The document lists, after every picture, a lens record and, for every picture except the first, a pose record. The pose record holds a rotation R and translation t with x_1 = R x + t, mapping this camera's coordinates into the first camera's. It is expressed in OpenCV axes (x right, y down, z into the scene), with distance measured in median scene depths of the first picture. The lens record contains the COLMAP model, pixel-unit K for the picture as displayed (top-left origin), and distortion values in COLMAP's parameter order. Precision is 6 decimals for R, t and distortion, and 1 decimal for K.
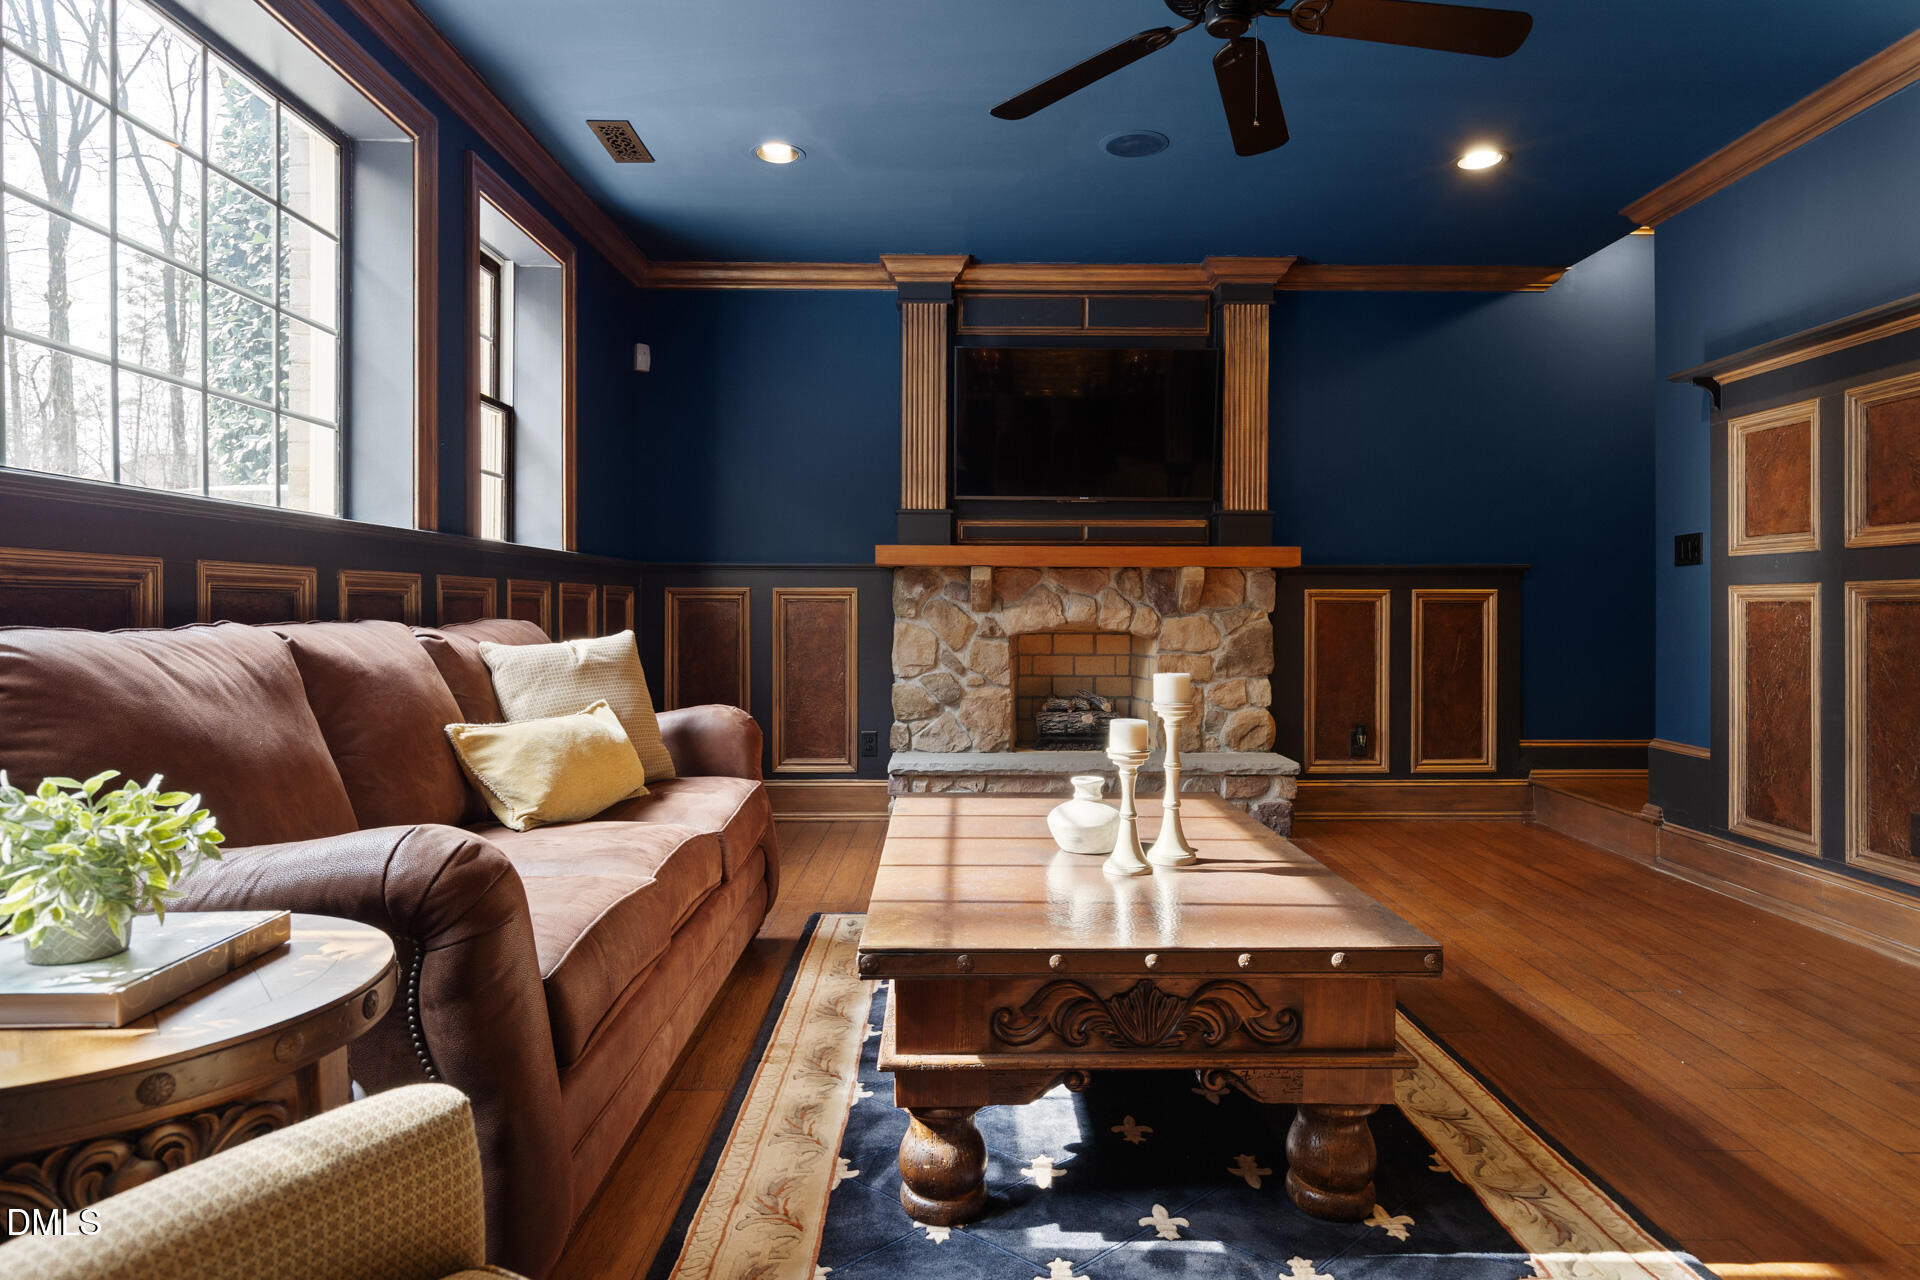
lens RADIAL K [[1232.8, 0, 961.0], [0, 1232.8, 606.3], [0, 0, 1]] dist [0.001981, 0.000489]
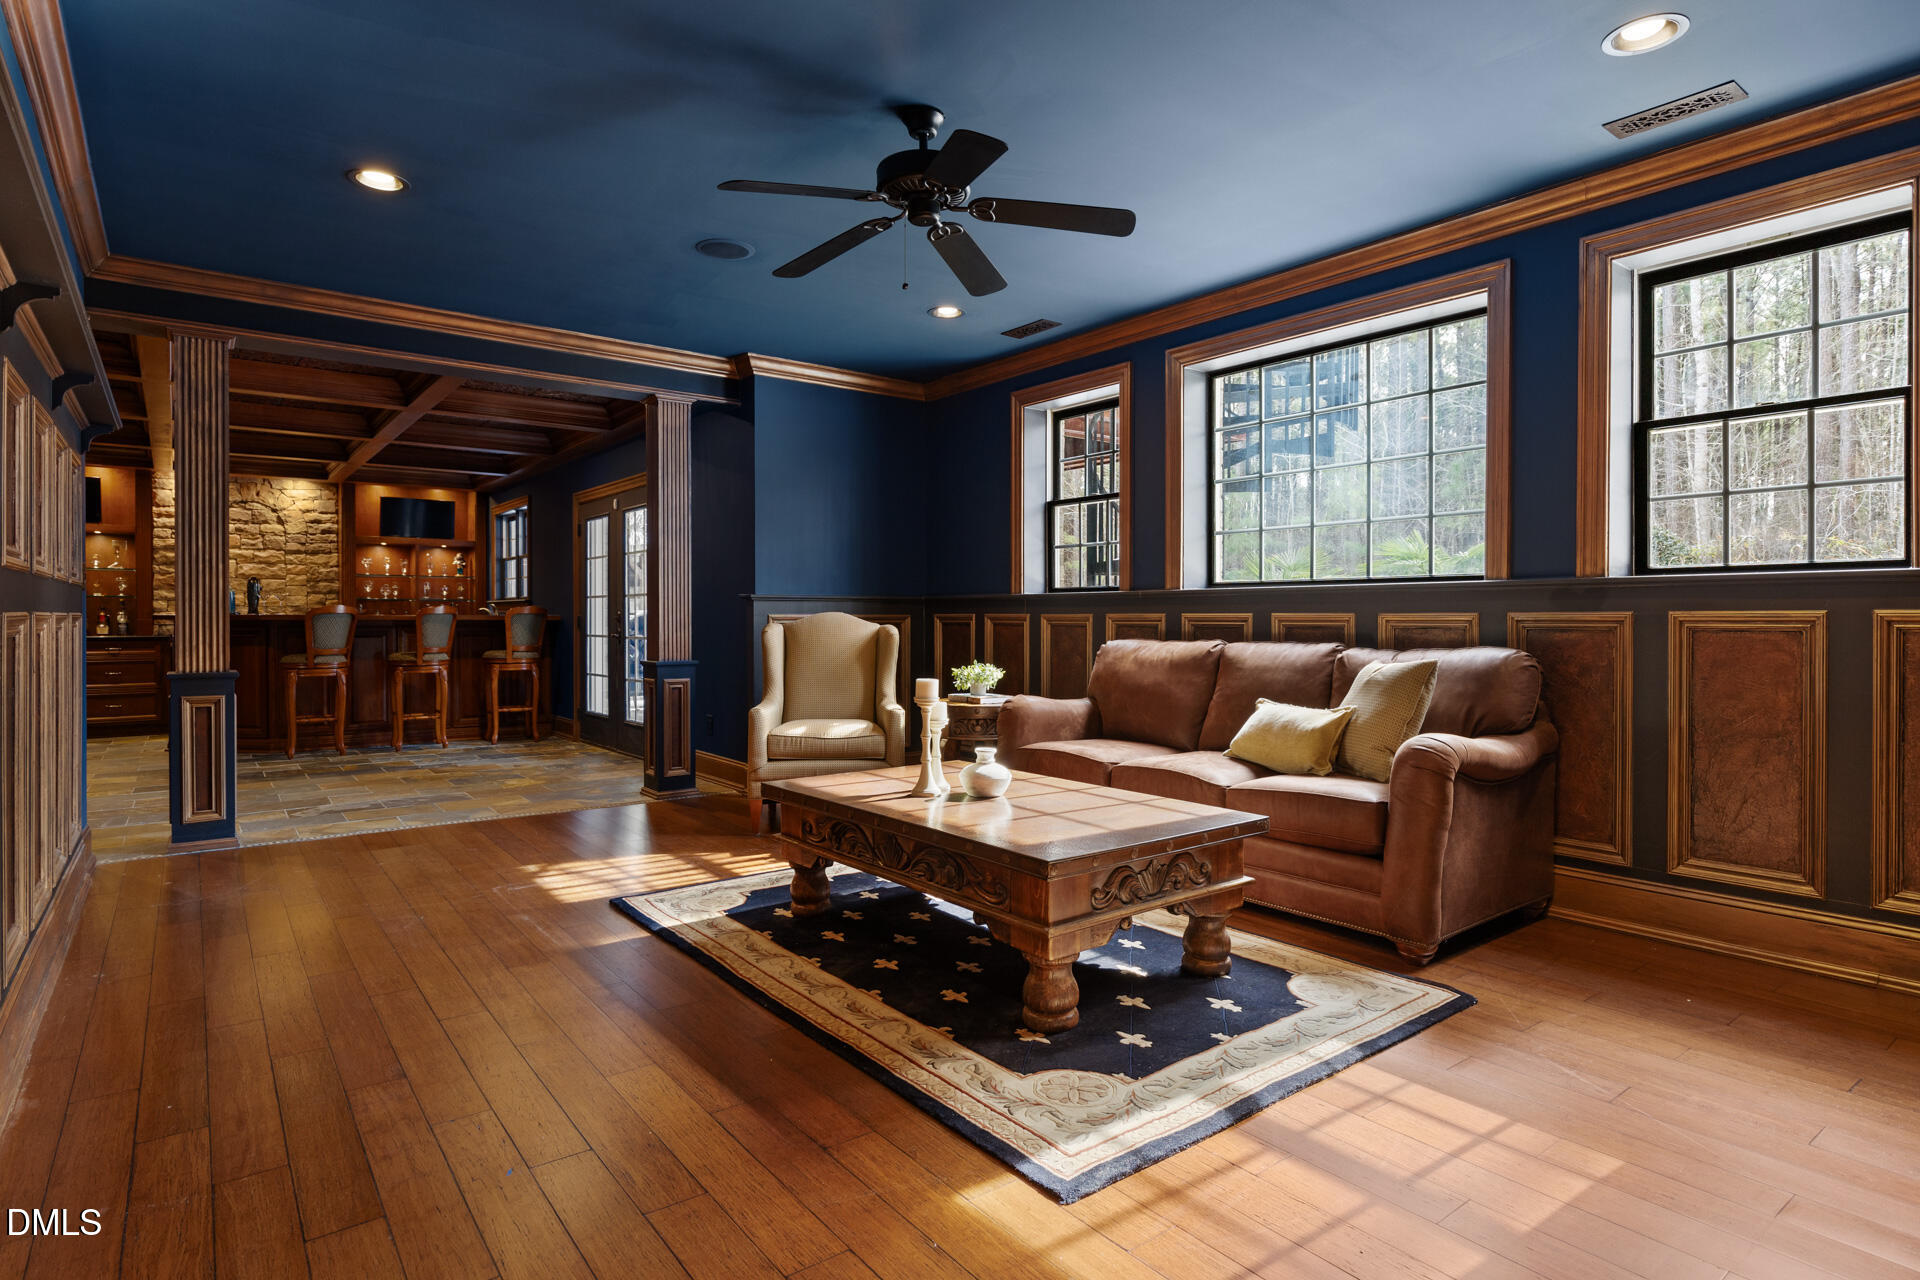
lens RADIAL K [[1105.9, 0, 960.0], [0, 1105.9, 640.0], [0, 0, 1]] dist [0.011160, 0.002301]
pose [[-0.821205, 0.013843, -0.570466, 1.068655], [0.002434, 0.999782, 0.020757, -0.033224], [0.570629, 0.015657, -0.821059, 2.466664]]
